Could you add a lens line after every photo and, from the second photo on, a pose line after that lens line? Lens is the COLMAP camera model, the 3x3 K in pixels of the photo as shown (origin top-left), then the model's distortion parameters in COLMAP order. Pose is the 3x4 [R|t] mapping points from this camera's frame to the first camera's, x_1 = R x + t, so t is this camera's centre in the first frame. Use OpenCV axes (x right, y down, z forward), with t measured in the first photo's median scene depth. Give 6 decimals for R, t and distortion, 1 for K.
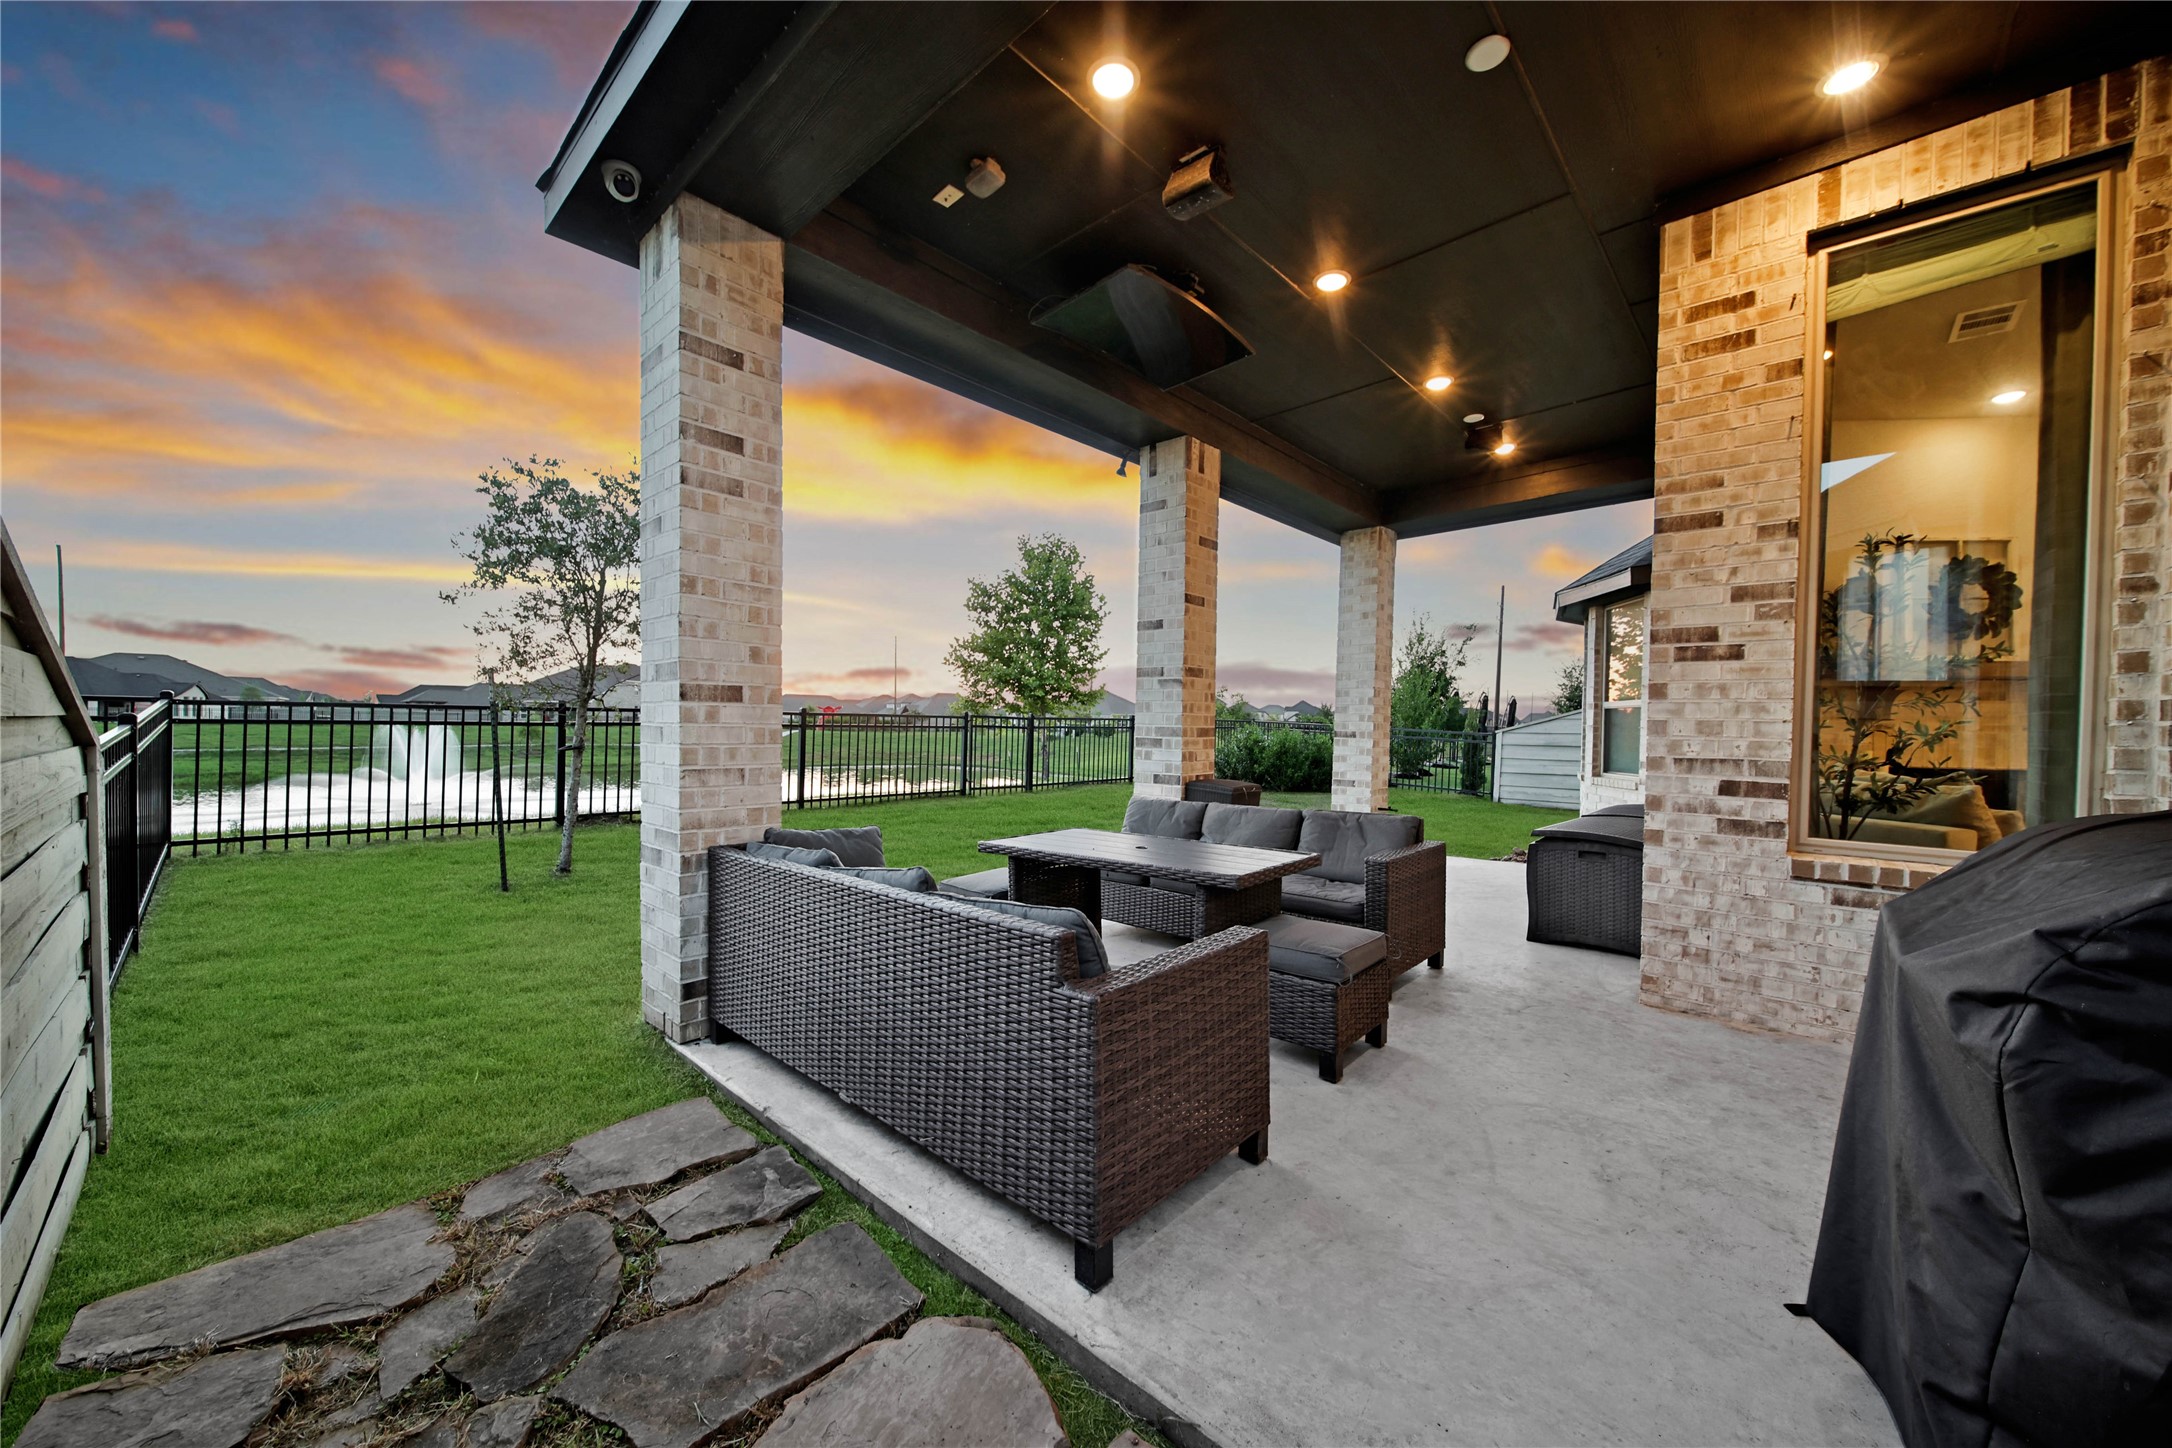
lens RADIAL K [[776.9, 0, 1097.0], [0, 776.9, 737.2], [0, 0, 1]] dist [0.000033, -0.000052]
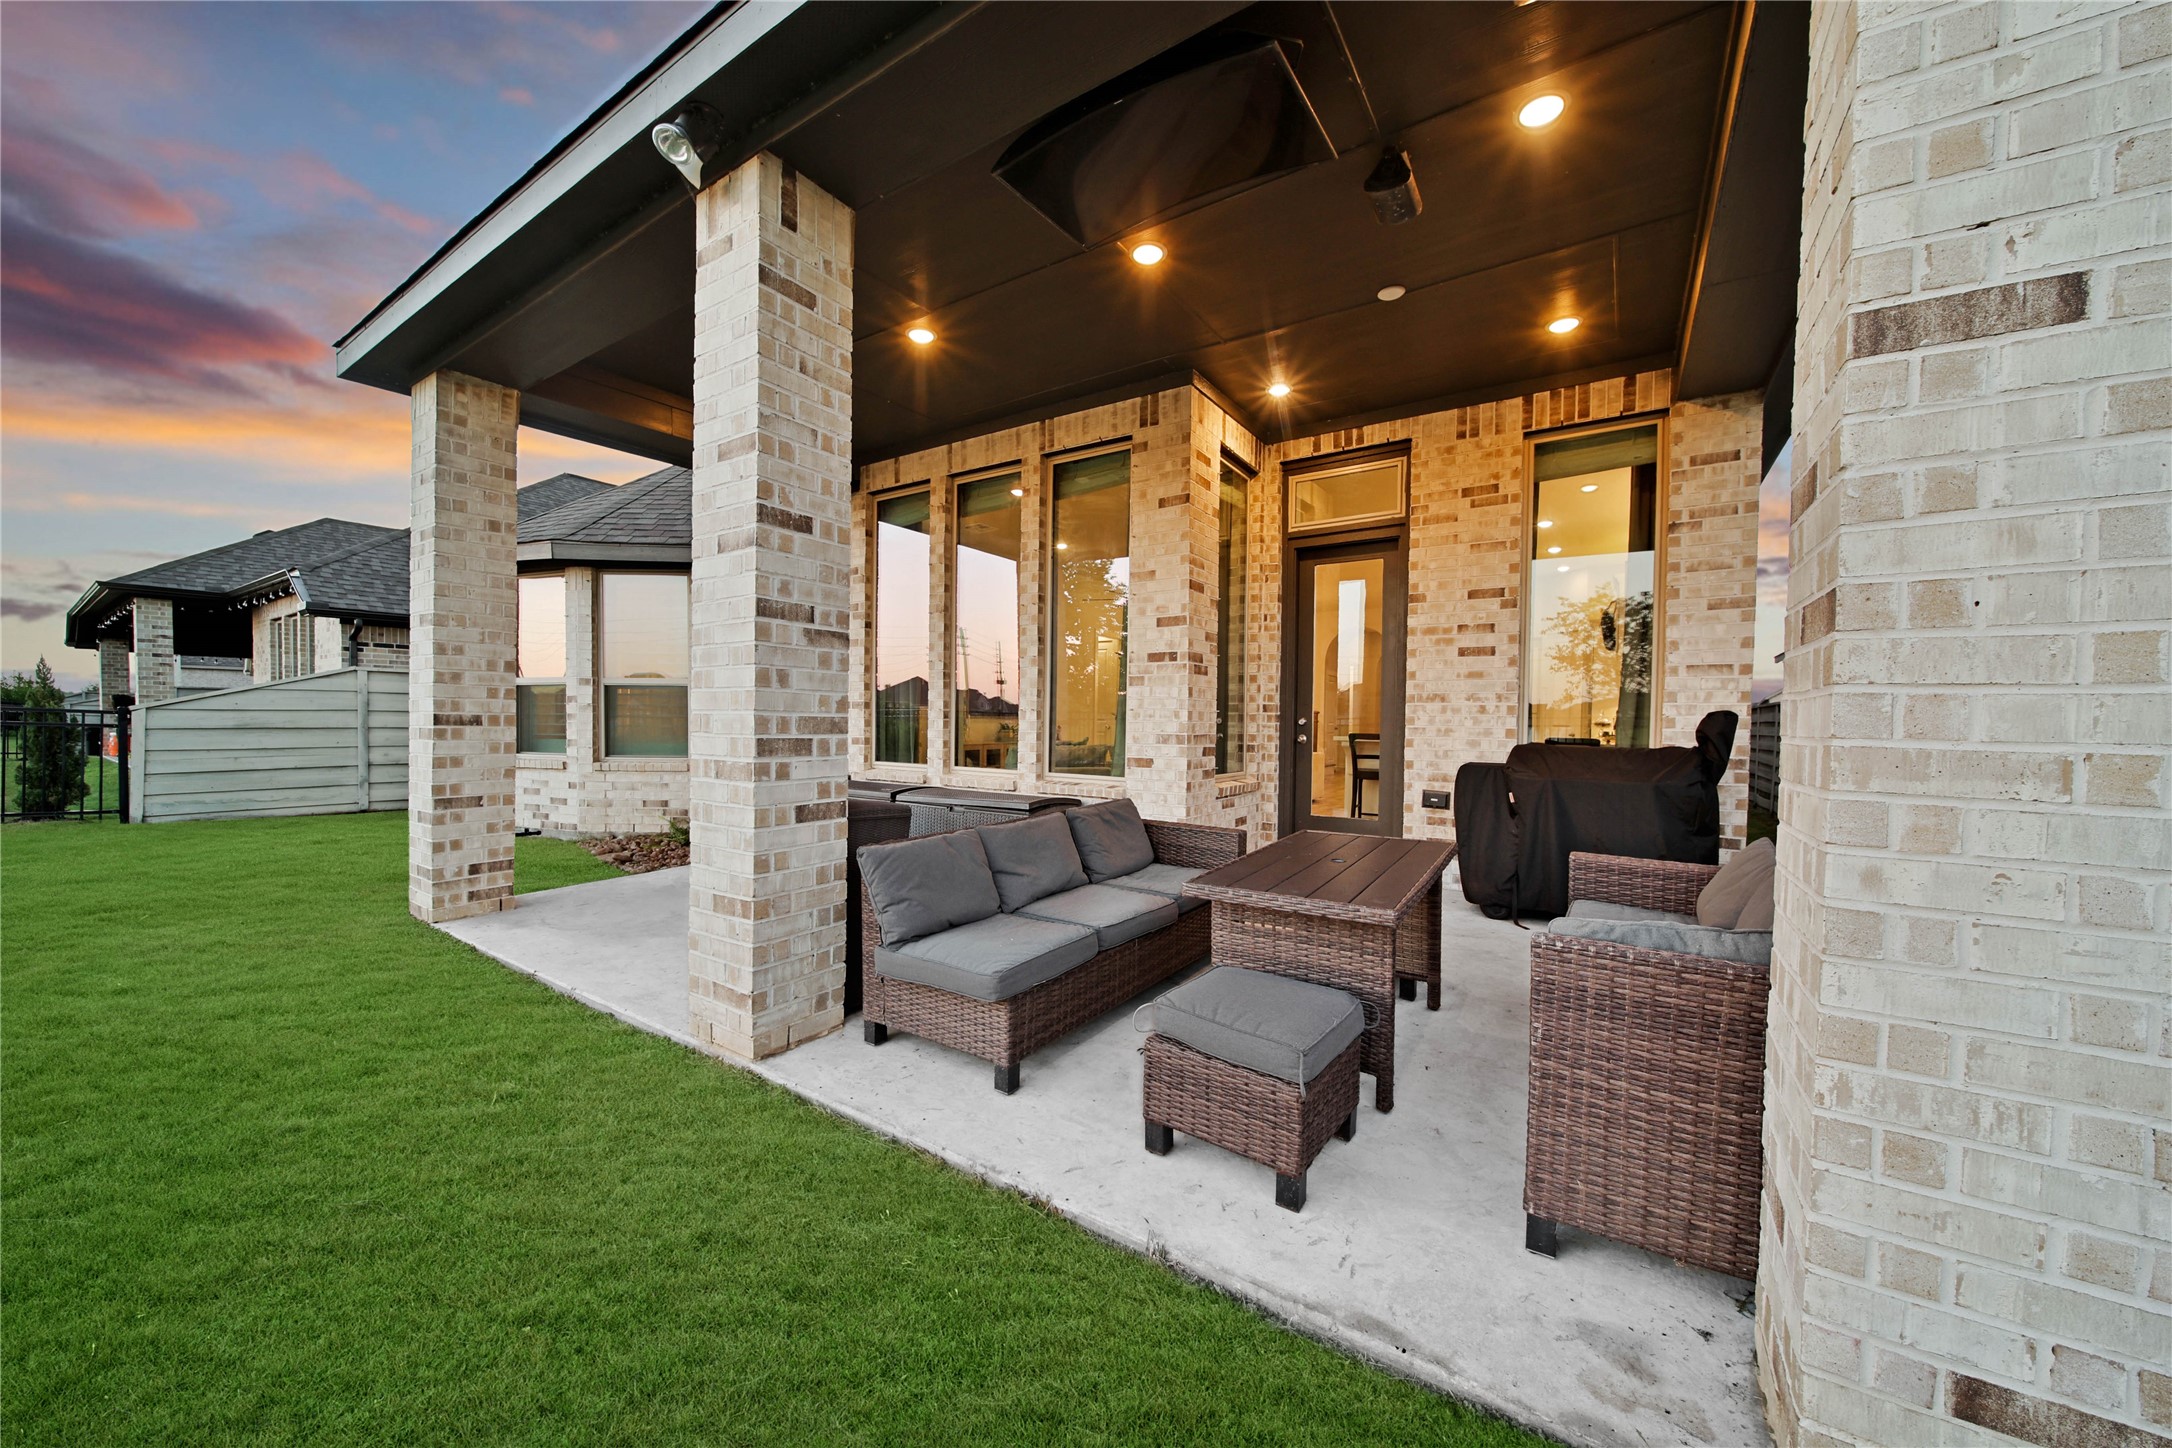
lens RADIAL K [[776.9, 0, 1097.0], [0, 776.9, 737.2], [0, 0, 1]] dist [0.000033, -0.000052]
pose [[-0.150956, -0.041340, 0.987676, -0.480074], [0.000938, 0.999119, 0.041962, -0.021473], [-0.988540, 0.007261, -0.150785, 0.879545]]
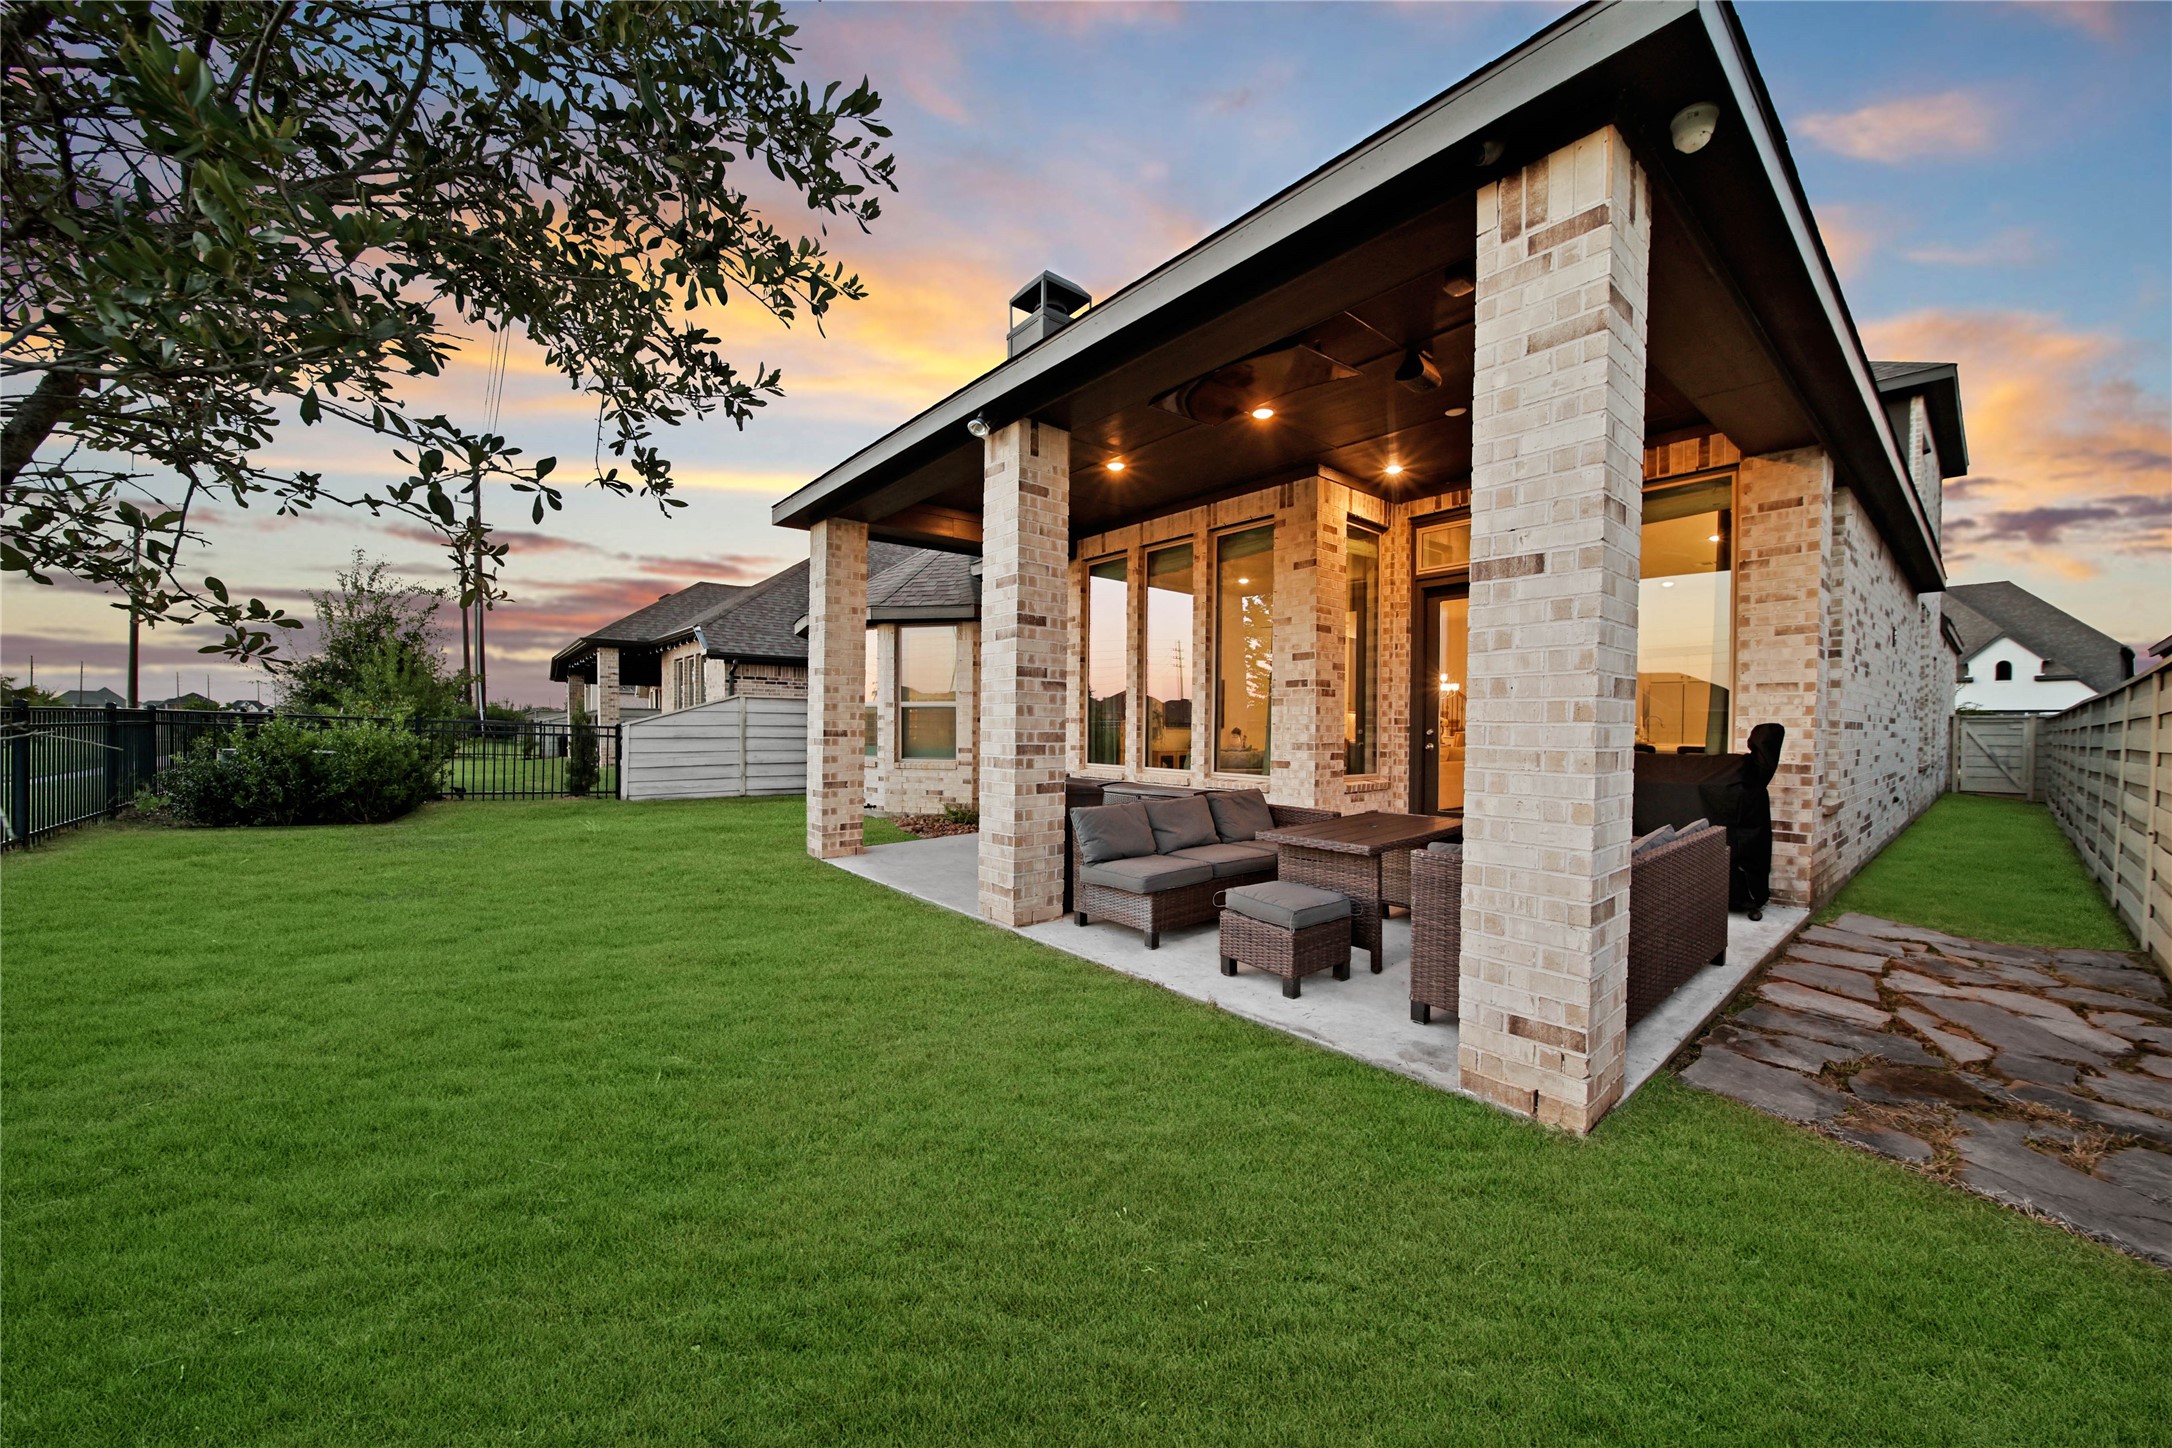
lens RADIAL K [[776.9, 0, 1097.0], [0, 776.9, 737.2], [0, 0, 1]] dist [0.000033, -0.000052]
pose [[0.123868, -0.030466, 0.991831, -0.828156], [0.010025, 0.999516, 0.029450, -0.033874], [-0.992248, 0.006295, 0.124113, 0.818022]]
